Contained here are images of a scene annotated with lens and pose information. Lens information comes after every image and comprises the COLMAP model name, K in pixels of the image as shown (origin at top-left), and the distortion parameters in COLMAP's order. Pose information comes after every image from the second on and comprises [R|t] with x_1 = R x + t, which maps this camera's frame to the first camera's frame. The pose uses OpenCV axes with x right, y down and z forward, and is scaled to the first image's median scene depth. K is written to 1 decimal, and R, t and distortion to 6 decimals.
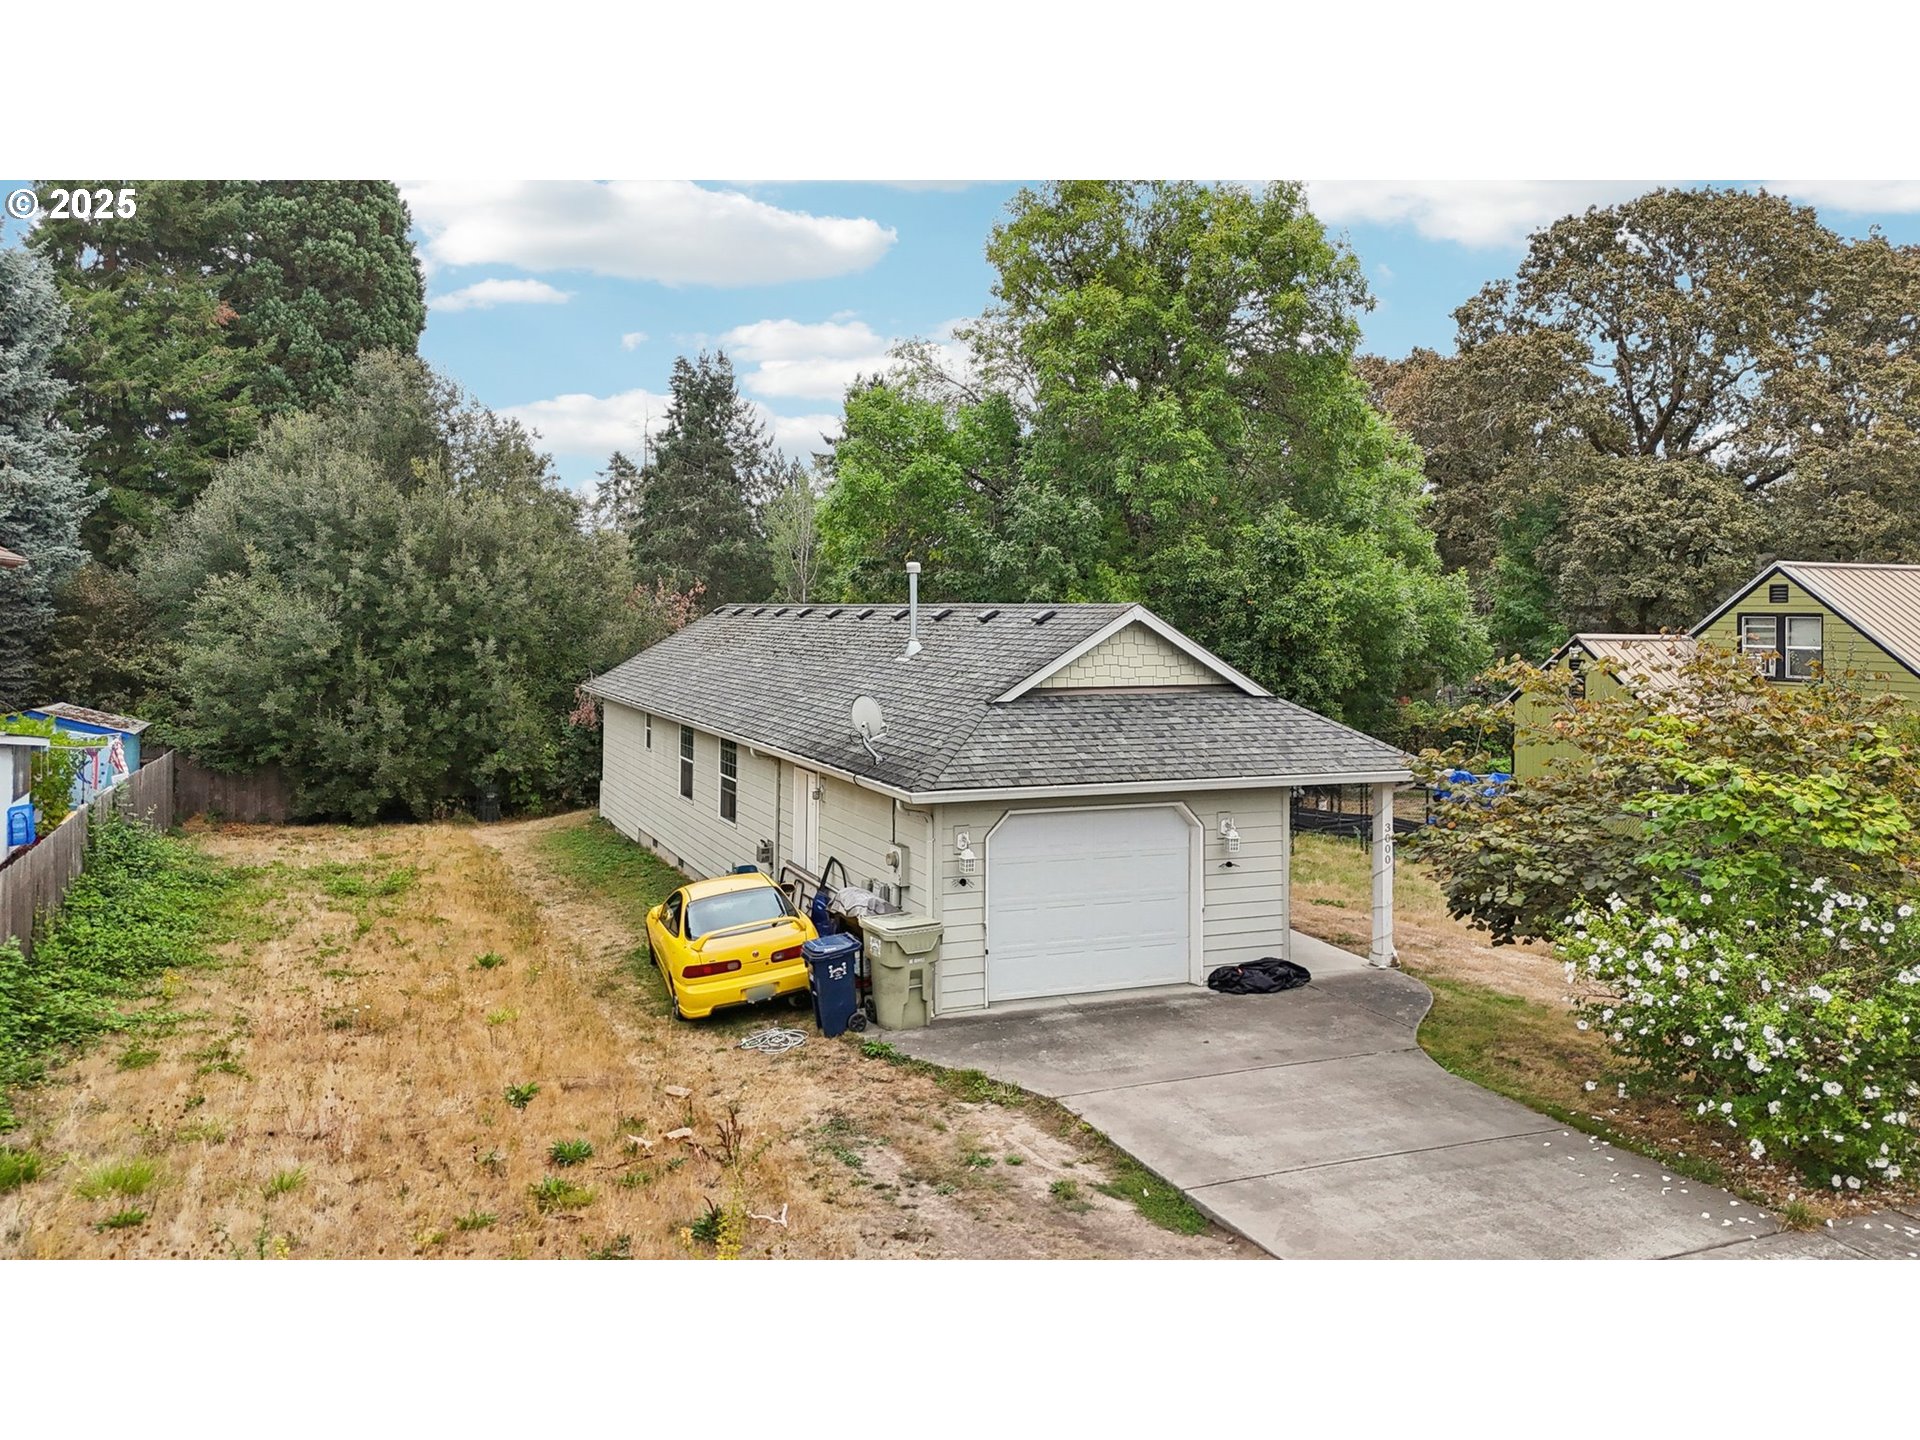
lens RADIAL K [[1458.2, 0, 965.4], [0, 1458.2, 587.6], [0, 0, 1]] dist [0.076623, -0.086506]
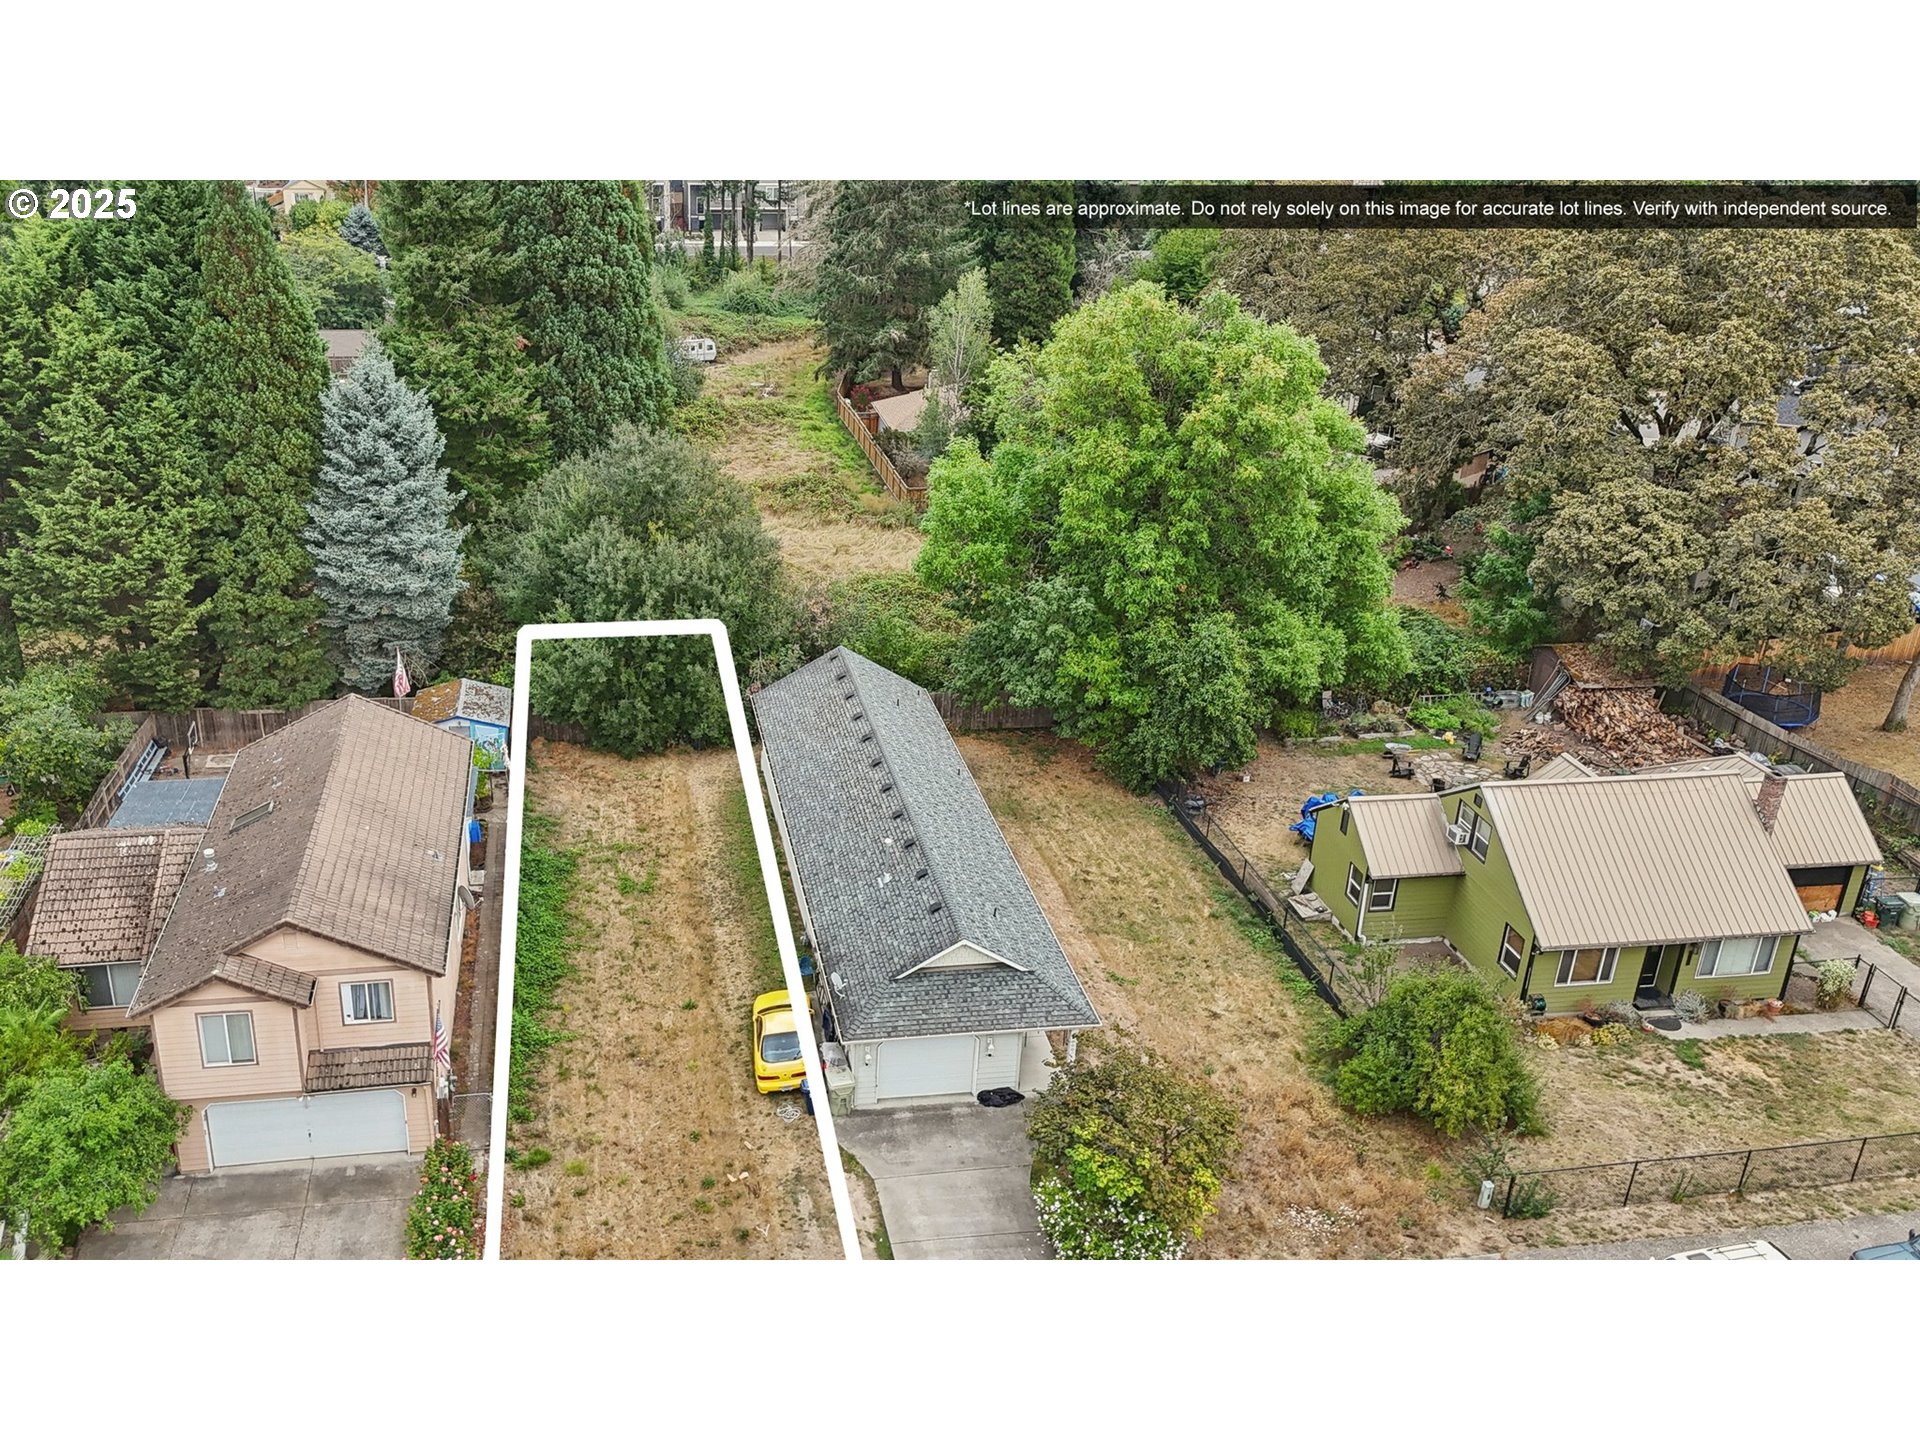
lens RADIAL K [[1547.6, 0, 822.7], [0, 1547.6, 642.4], [0, 0, 1]] dist [0.047536, -0.045510]
pose [[0.968374, 0.117896, -0.219889, 0.195573], [-0.020159, 0.915407, 0.402025, -0.701147], [0.248685, -0.384878, 0.888833, -0.499211]]
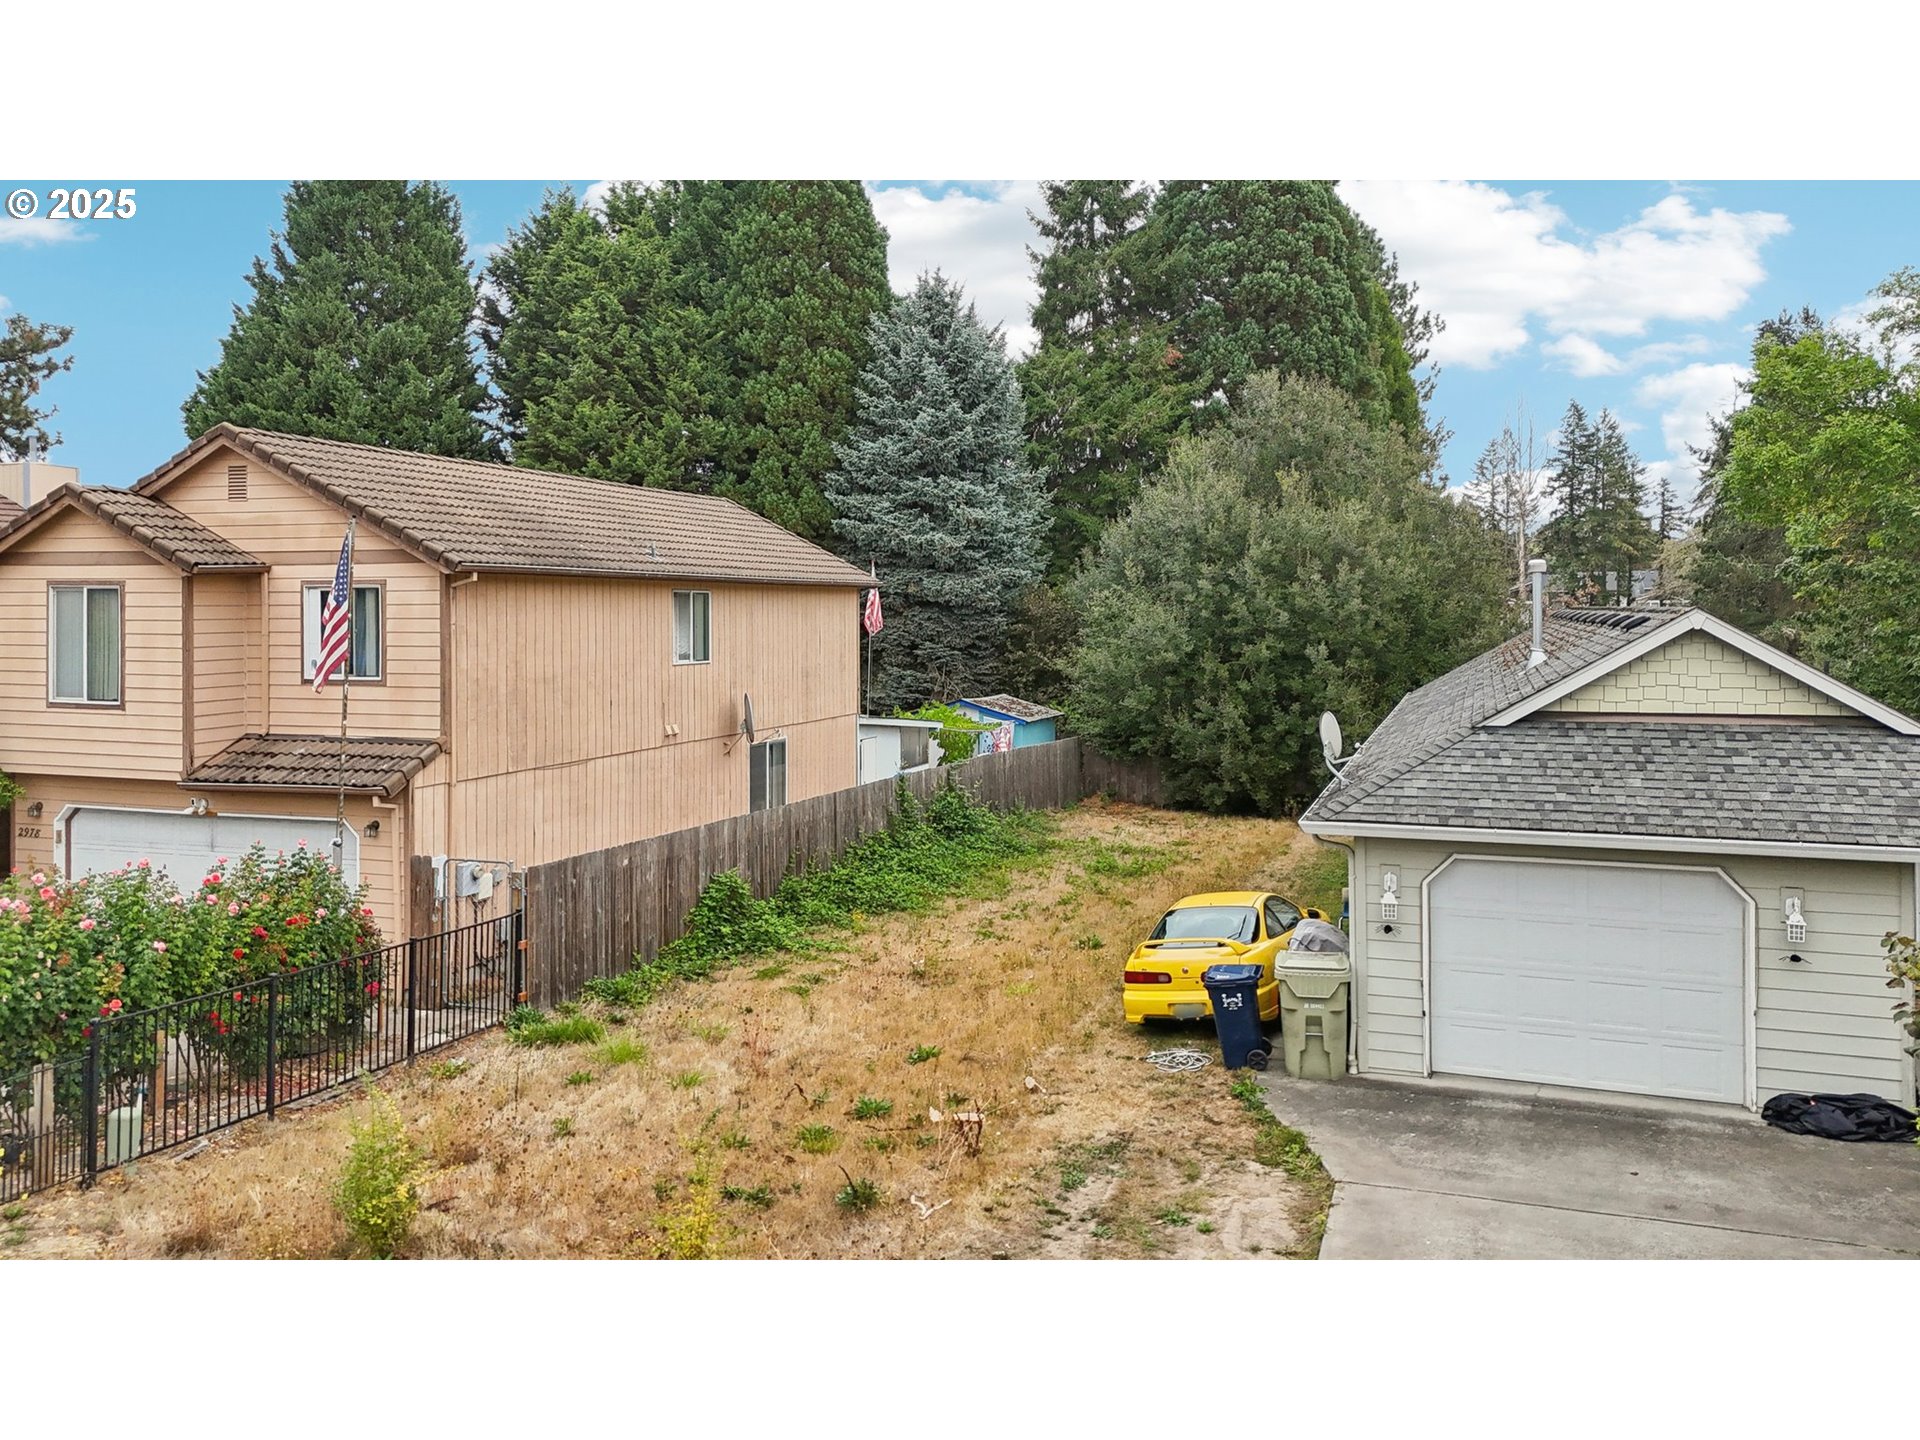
lens RADIAL K [[1458.2, 0, 976.1], [0, 1458.2, 639.4], [0, 0, 1]] dist [0.076623, -0.086506]
pose [[0.737512, 0.003371, -0.675326, 0.193069], [0.019338, 0.999472, 0.026107, -0.000002], [0.675058, -0.032314, 0.737057, 0.088088]]
